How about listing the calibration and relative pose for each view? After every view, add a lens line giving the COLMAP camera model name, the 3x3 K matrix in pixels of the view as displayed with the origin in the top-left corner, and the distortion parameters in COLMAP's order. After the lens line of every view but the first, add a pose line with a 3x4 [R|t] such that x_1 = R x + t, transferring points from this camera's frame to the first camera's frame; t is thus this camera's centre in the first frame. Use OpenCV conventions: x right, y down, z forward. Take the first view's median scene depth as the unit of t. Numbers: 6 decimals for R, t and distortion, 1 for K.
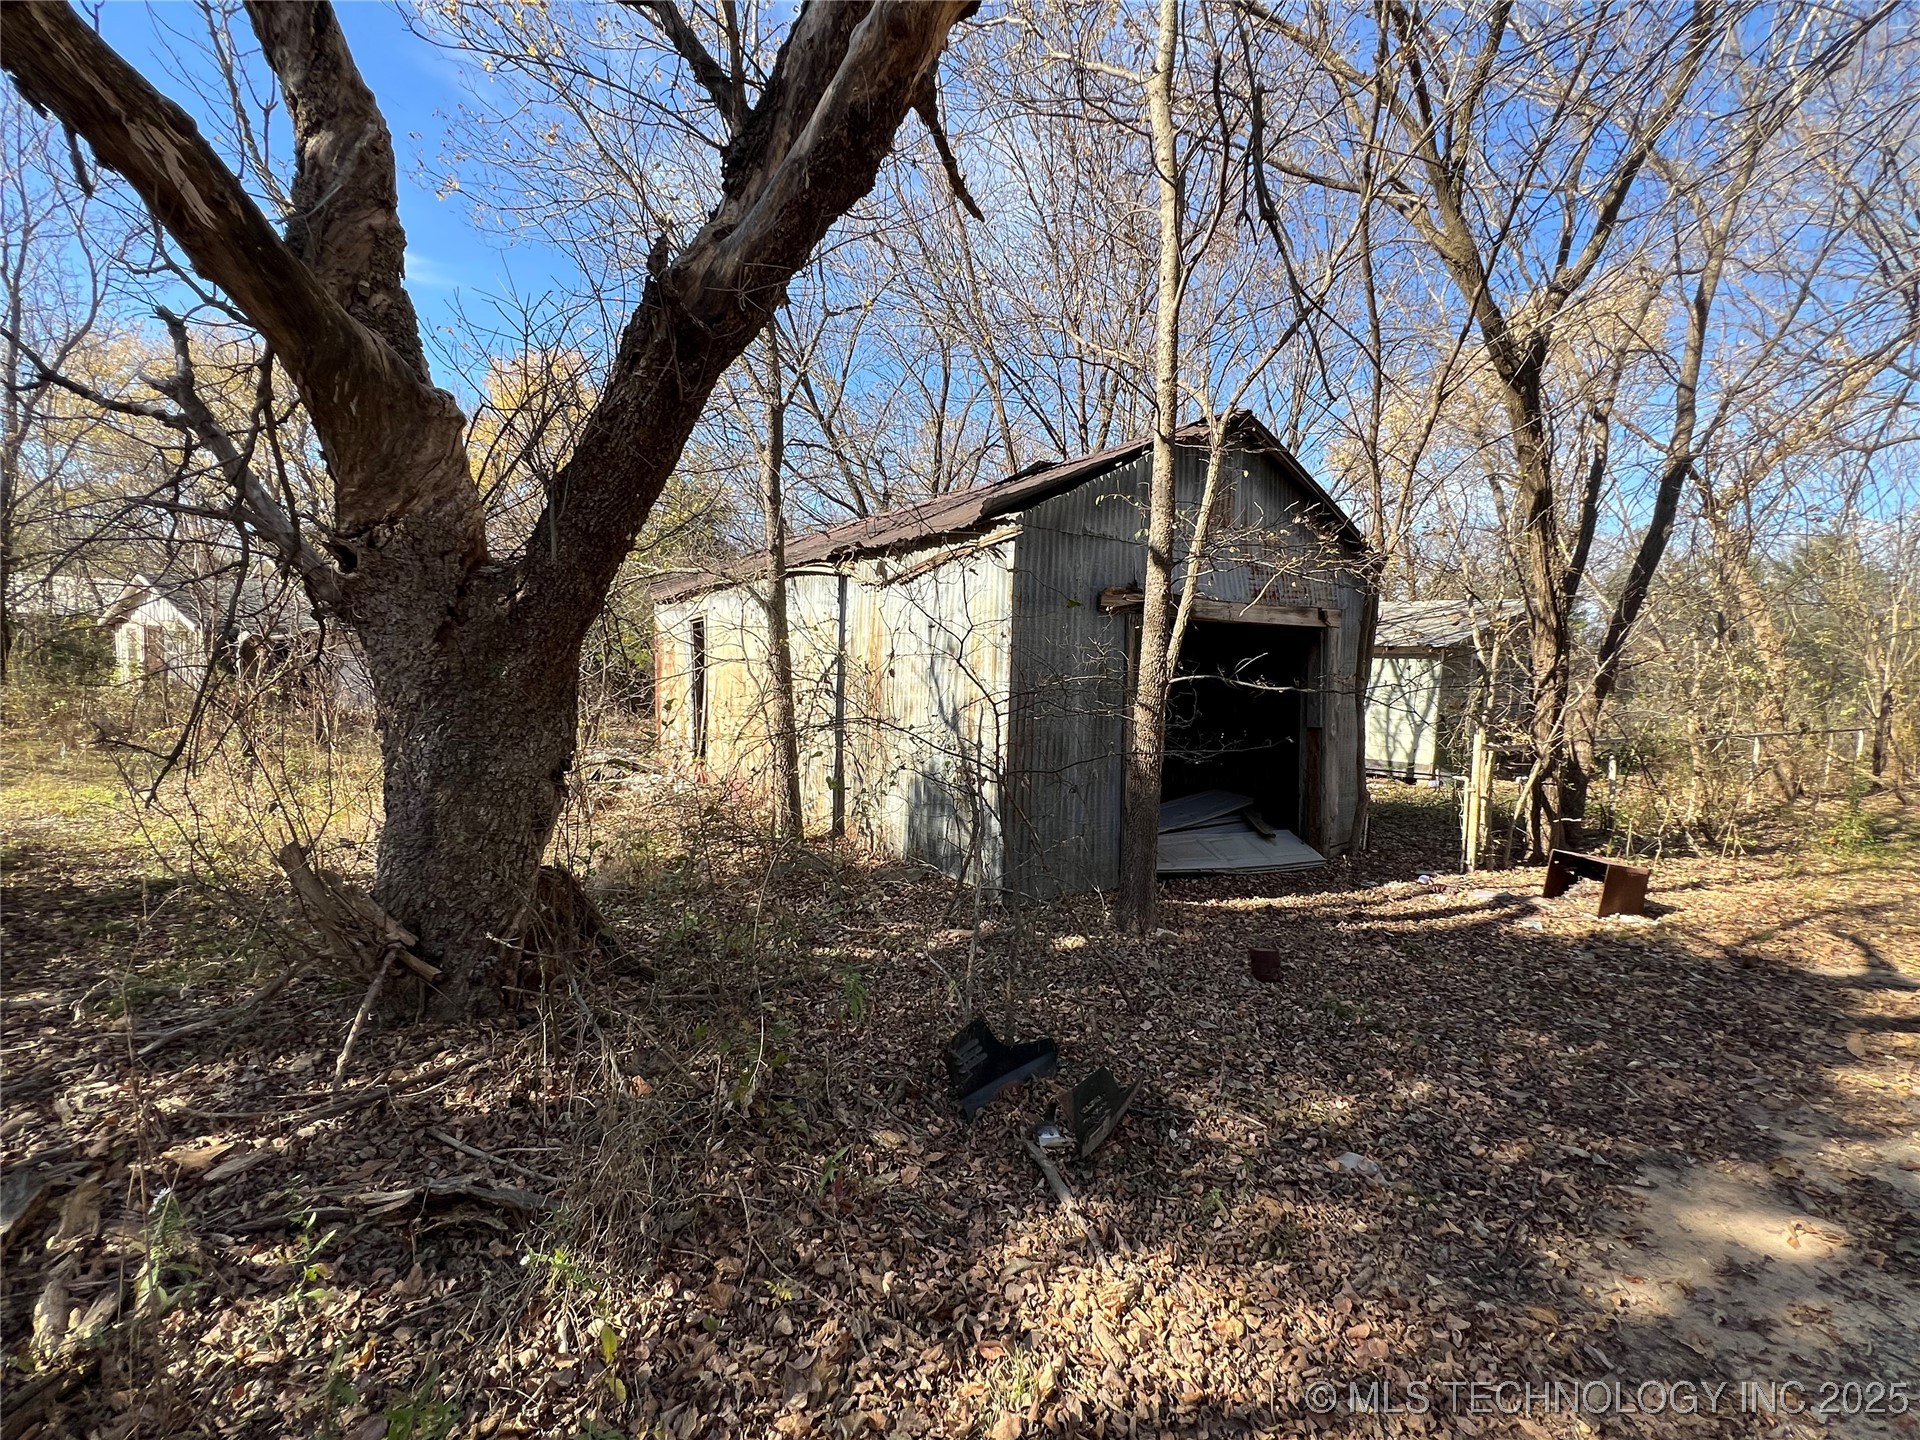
lens RADIAL K [[828.1, 0, 960.1], [0, 828.1, 715.8], [0, 0, 1]] dist [0.001110, 0.000195]
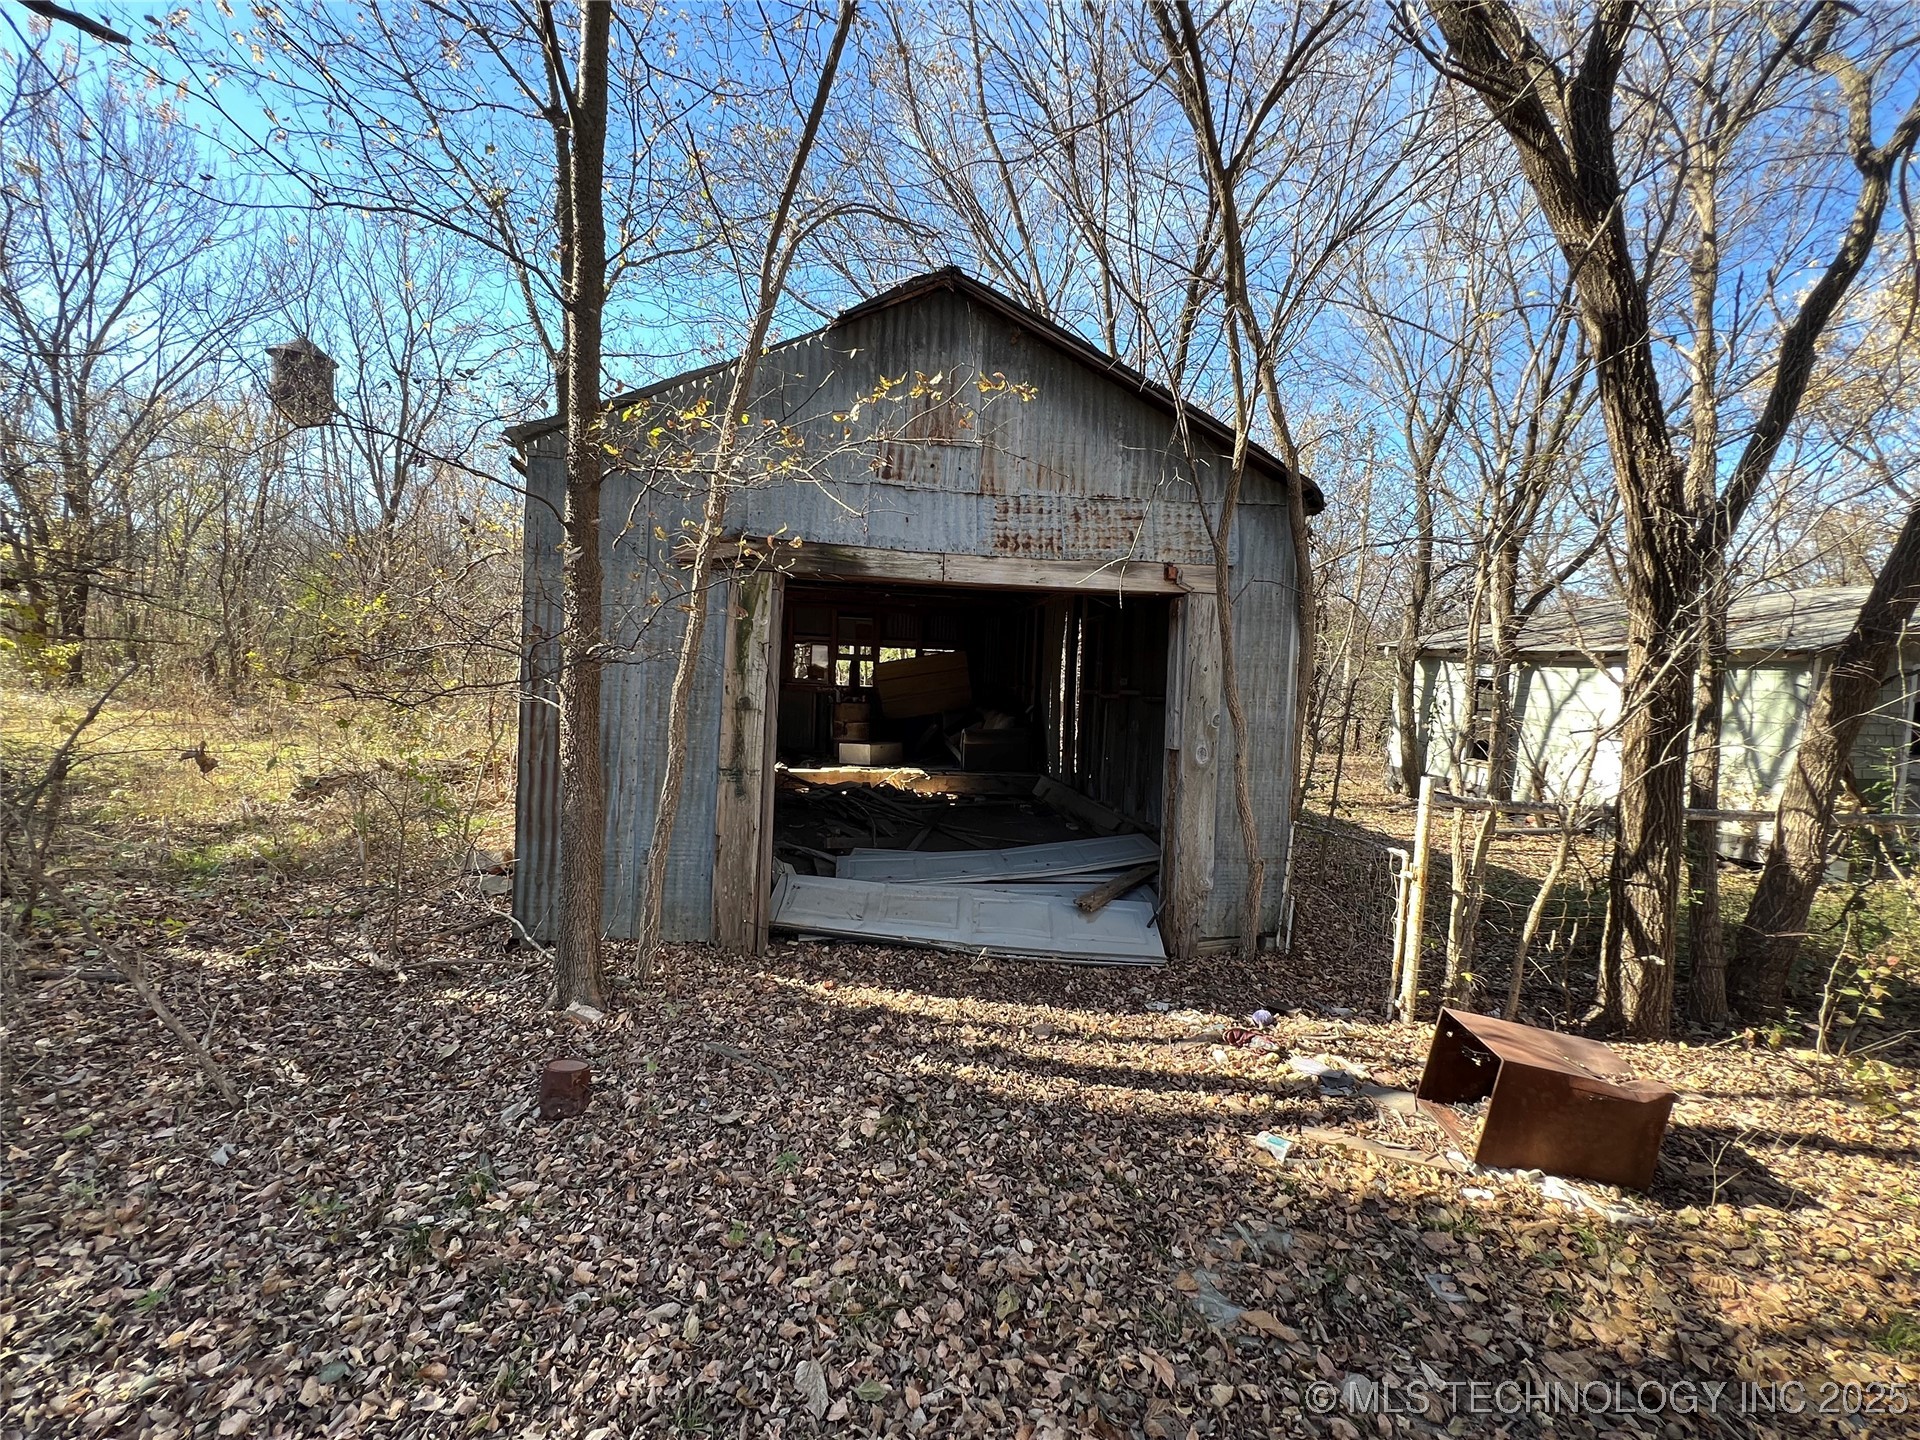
lens RADIAL K [[828.1, 0, 959.6], [0, 828.1, 723.2], [0, 0, 1]] dist [0.001110, 0.000195]
pose [[0.893850, 0.040577, -0.446525, 0.587958], [-0.047601, 0.998856, -0.004519, 0.004349], [0.445831, 0.025295, 0.894760, 0.363756]]
